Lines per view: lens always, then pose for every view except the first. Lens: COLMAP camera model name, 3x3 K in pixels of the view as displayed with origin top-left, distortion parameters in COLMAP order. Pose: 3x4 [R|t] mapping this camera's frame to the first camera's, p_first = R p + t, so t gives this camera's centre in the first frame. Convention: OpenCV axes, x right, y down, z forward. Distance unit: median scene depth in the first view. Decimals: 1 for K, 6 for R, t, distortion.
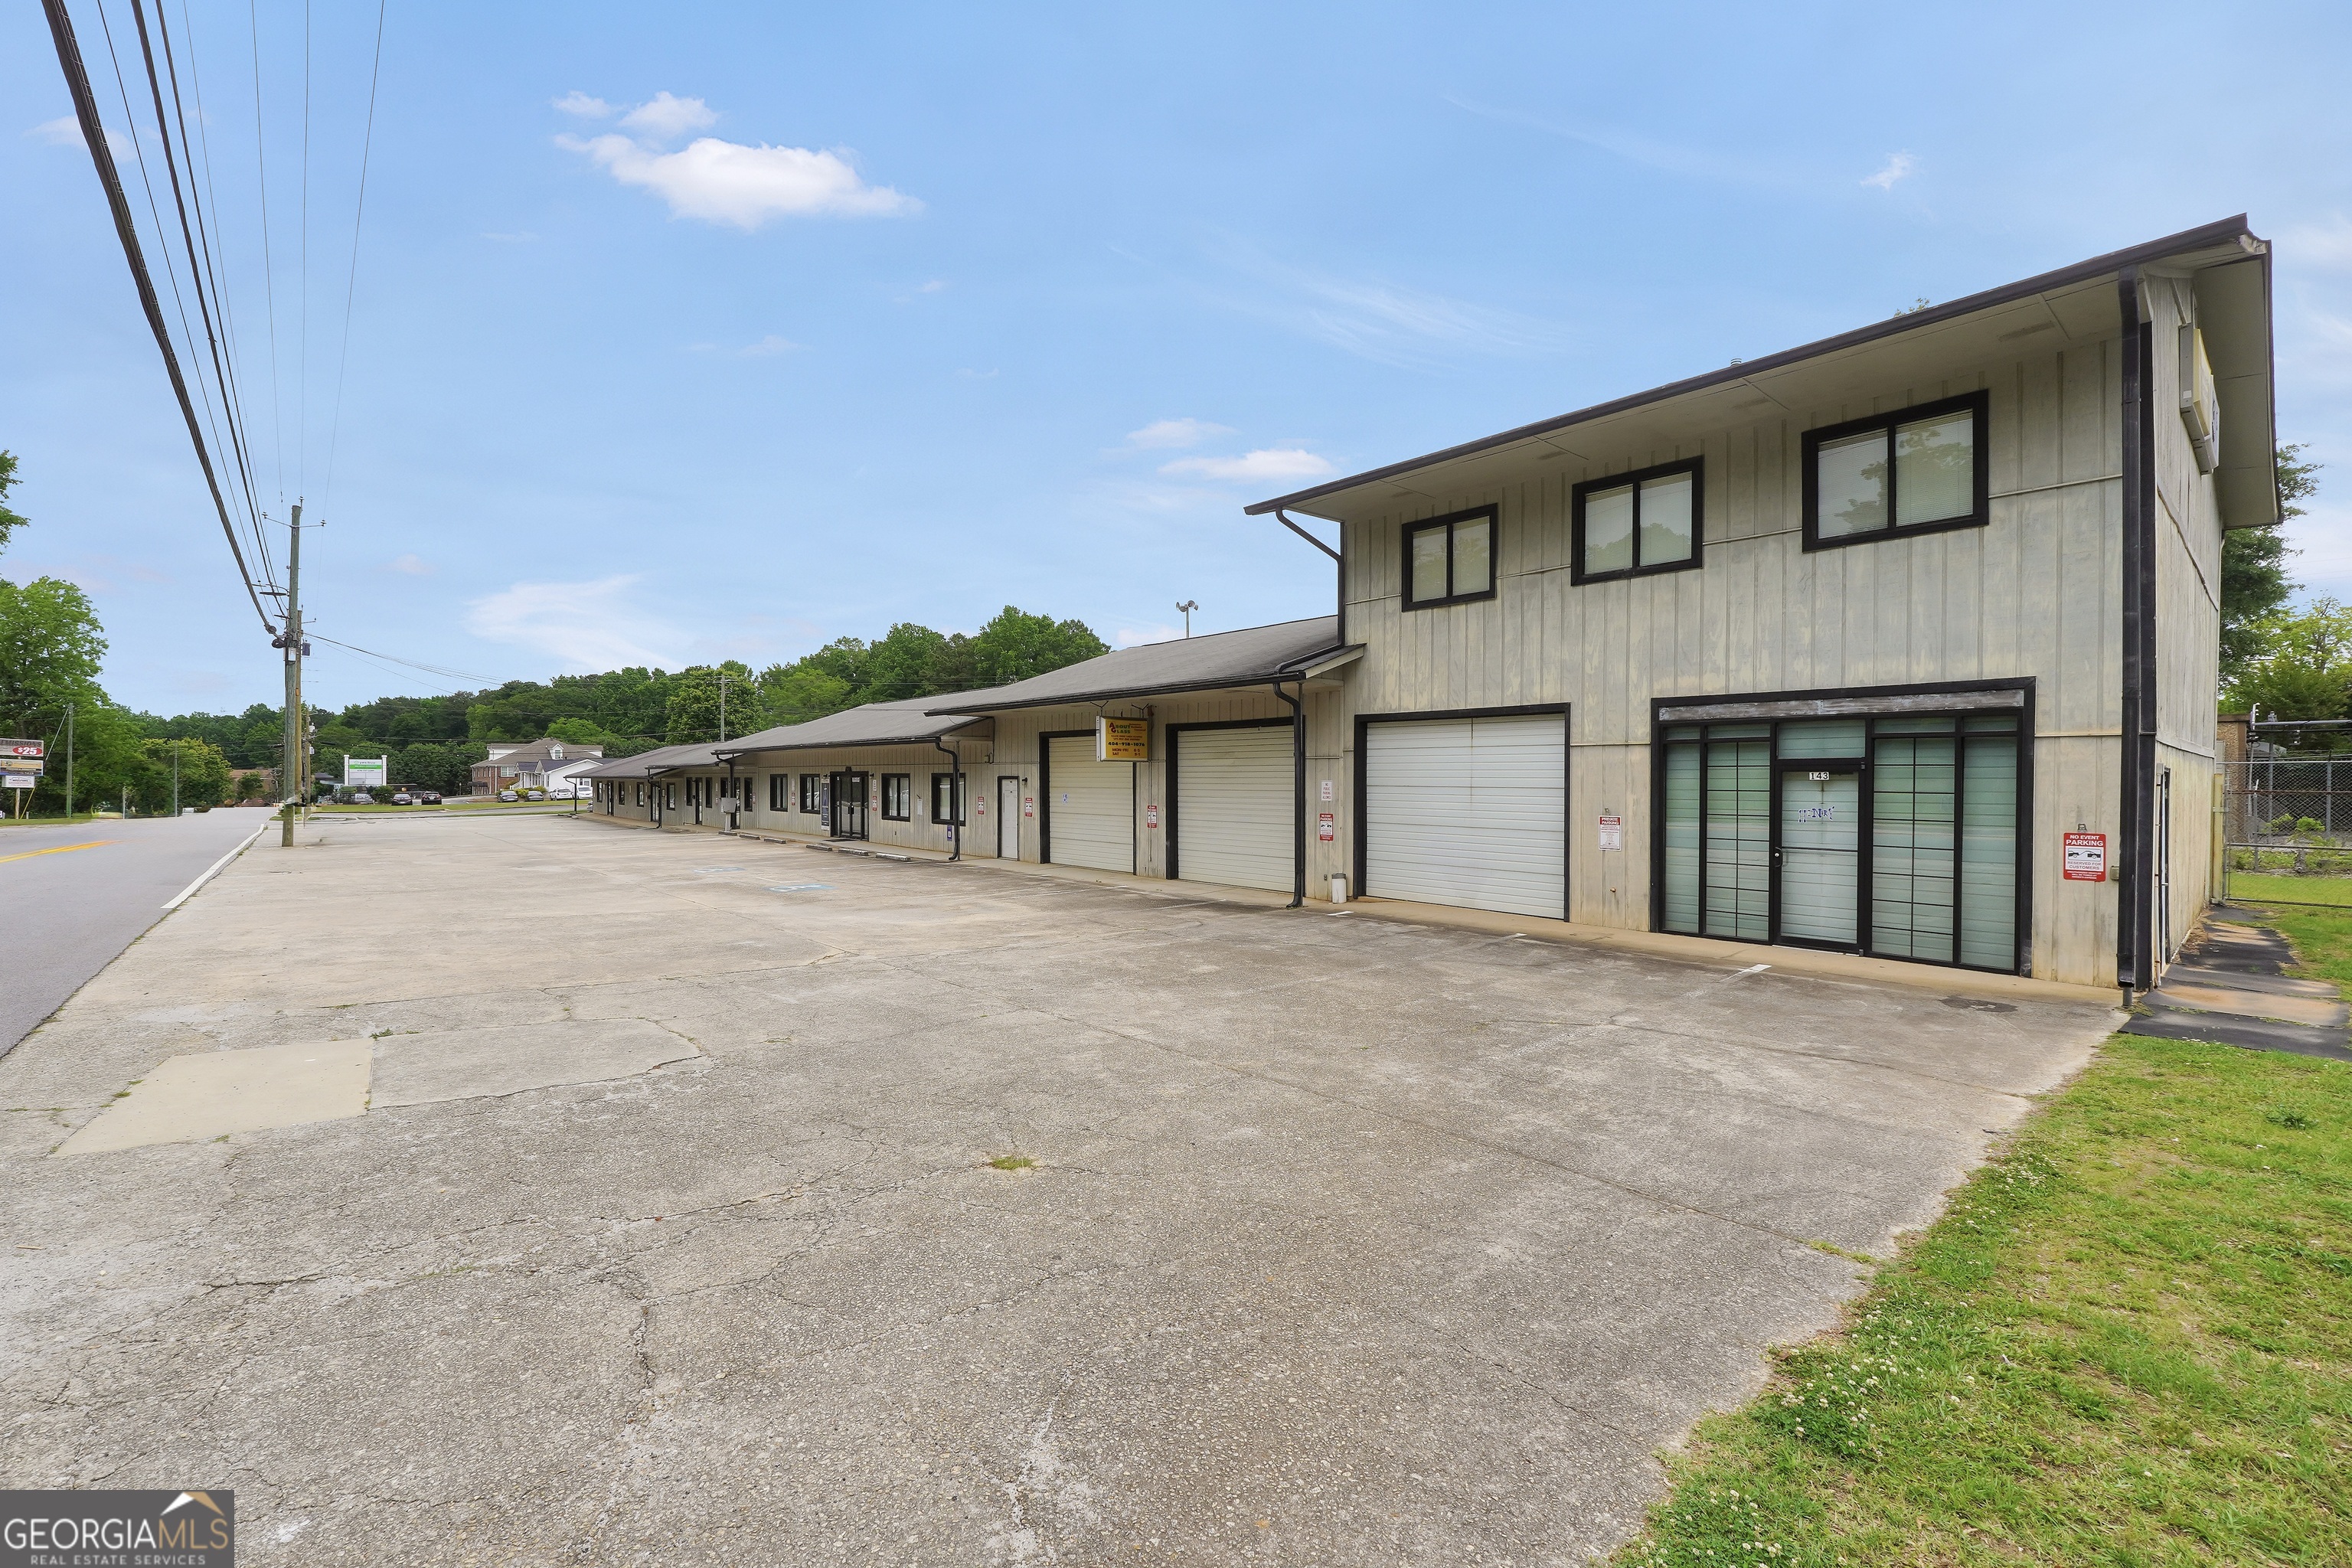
lens RADIAL K [[1003.1, 0, 1170.3], [0, 1003.1, 785.2], [0, 0, 1]] dist [-0.014790, 0.005293]
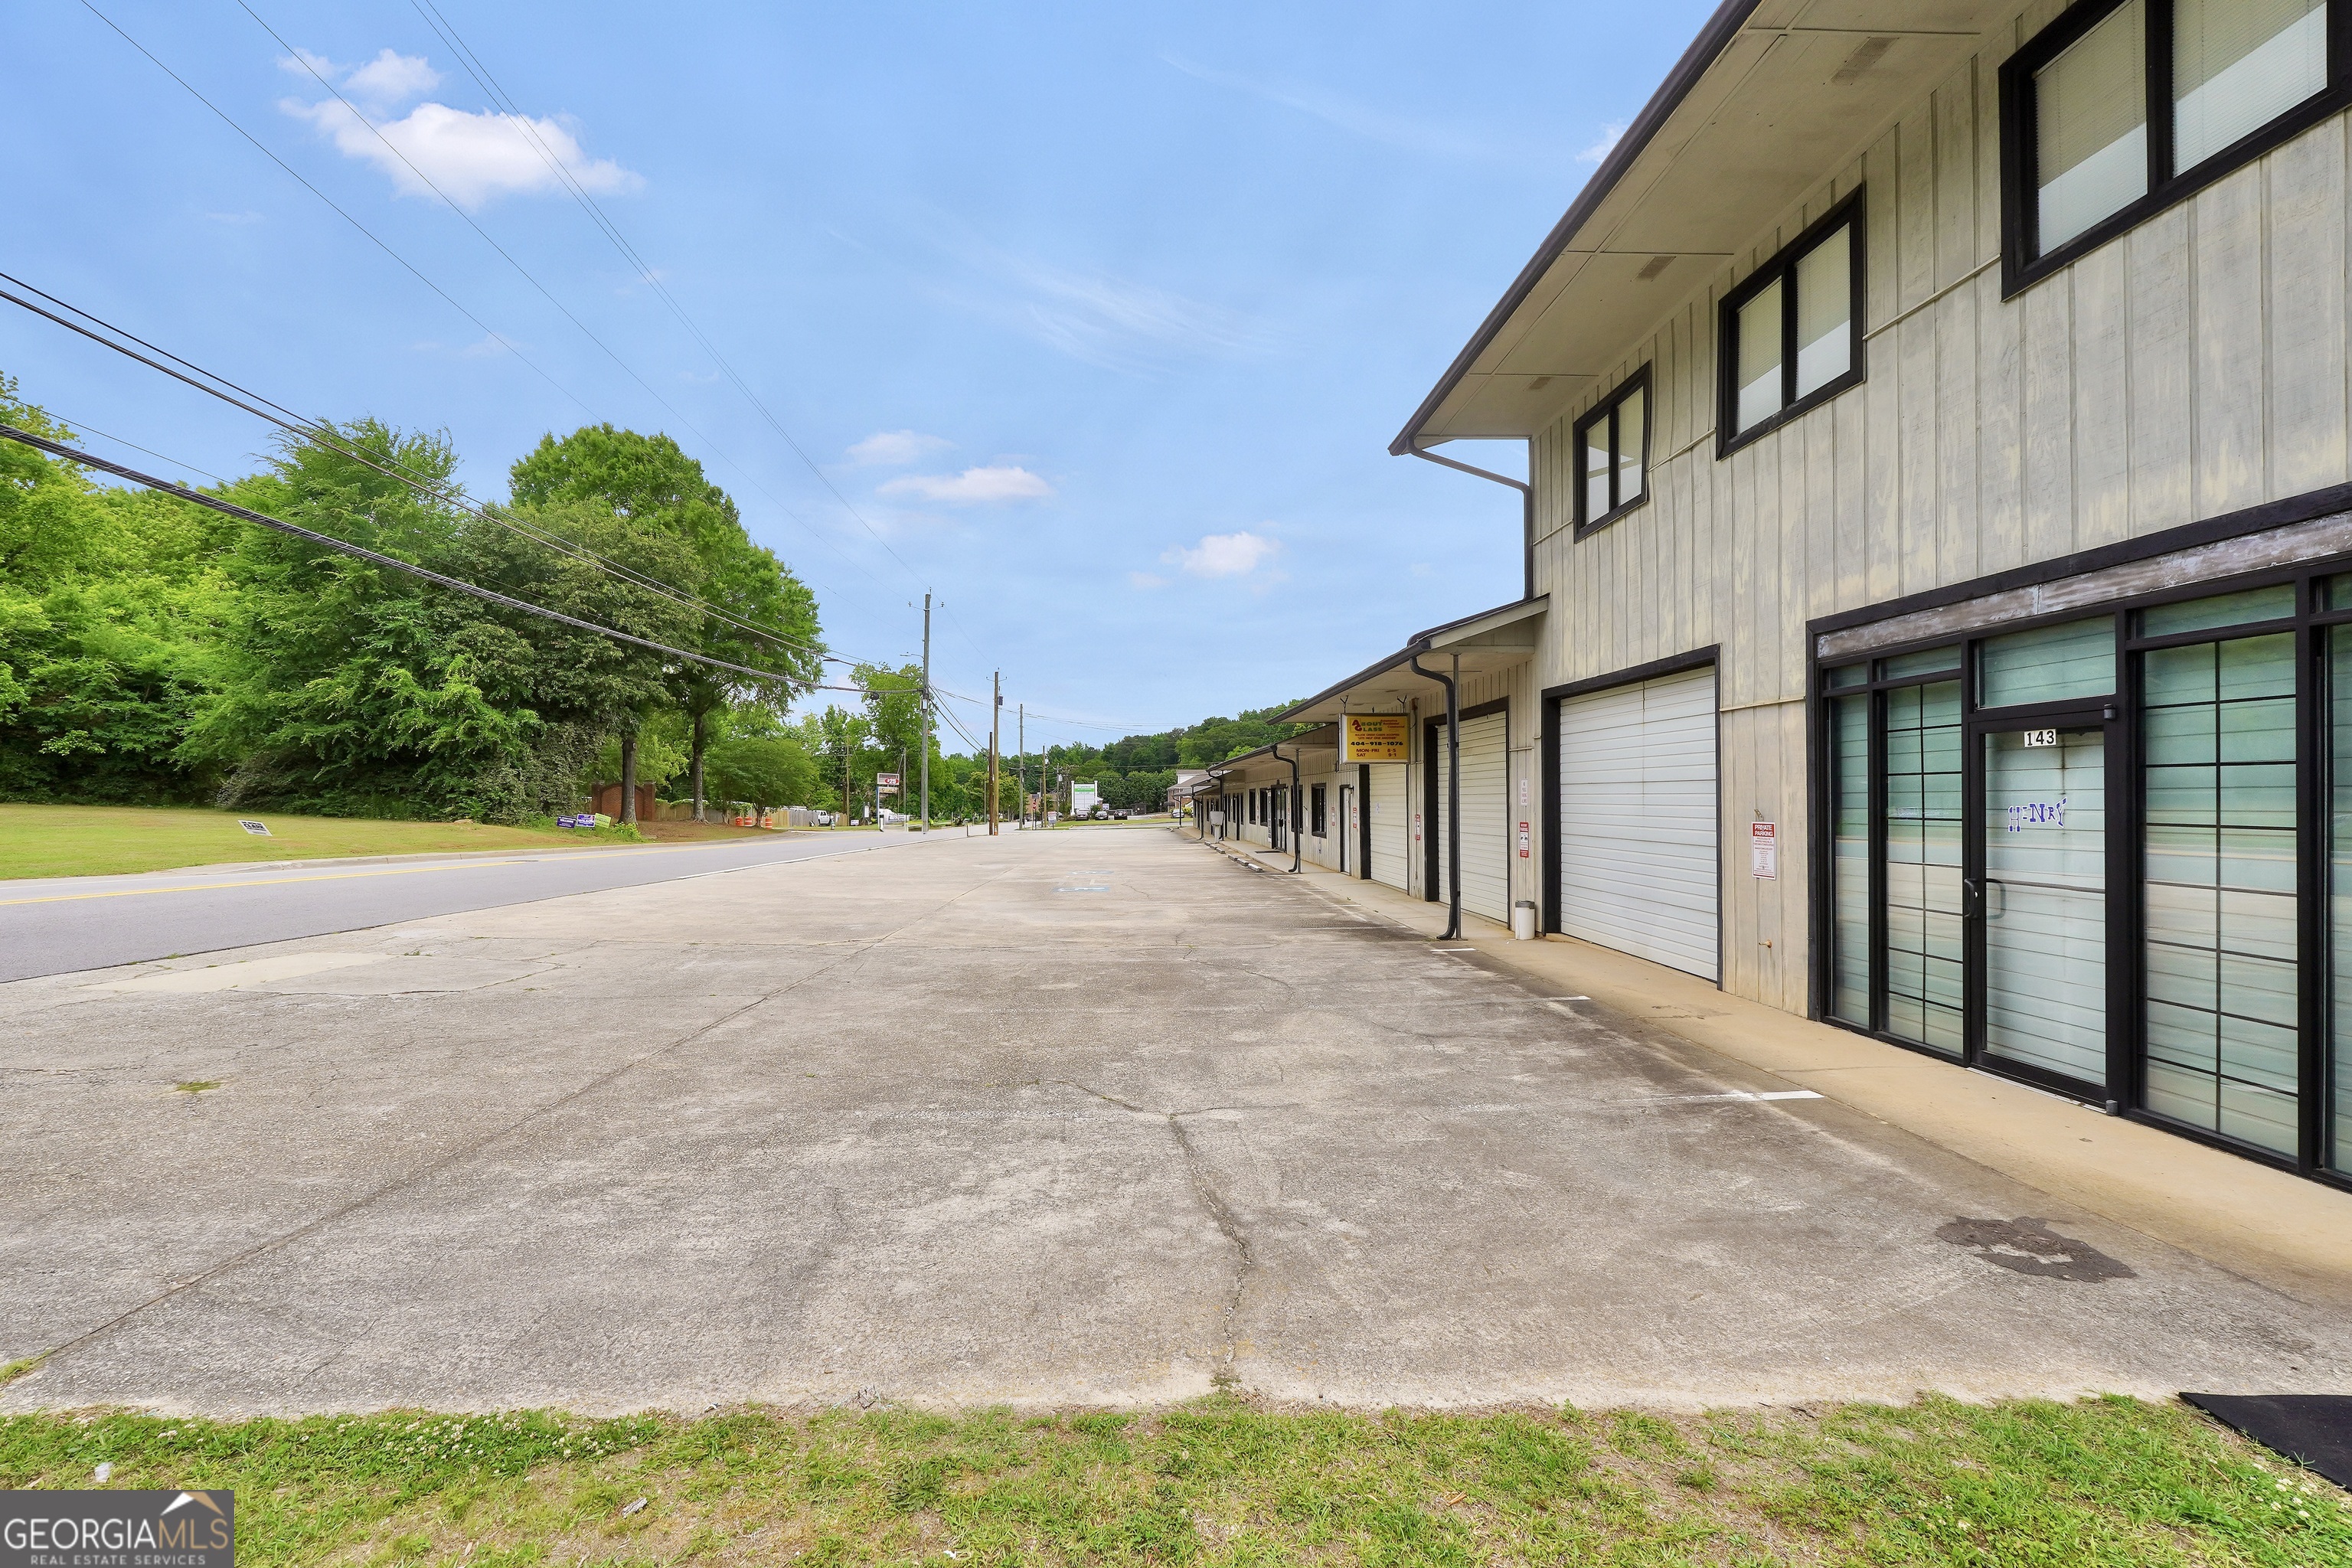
lens RADIAL K [[1003.1, 0, 1147.2], [0, 1003.1, 797.2], [0, 0, 1]] dist [-0.014790, 0.005293]
pose [[0.780857, -0.007986, -0.624659, 0.520745], [0.003077, 0.999955, -0.008938, 0.019698], [0.624702, 0.005057, 0.780847, 0.285231]]
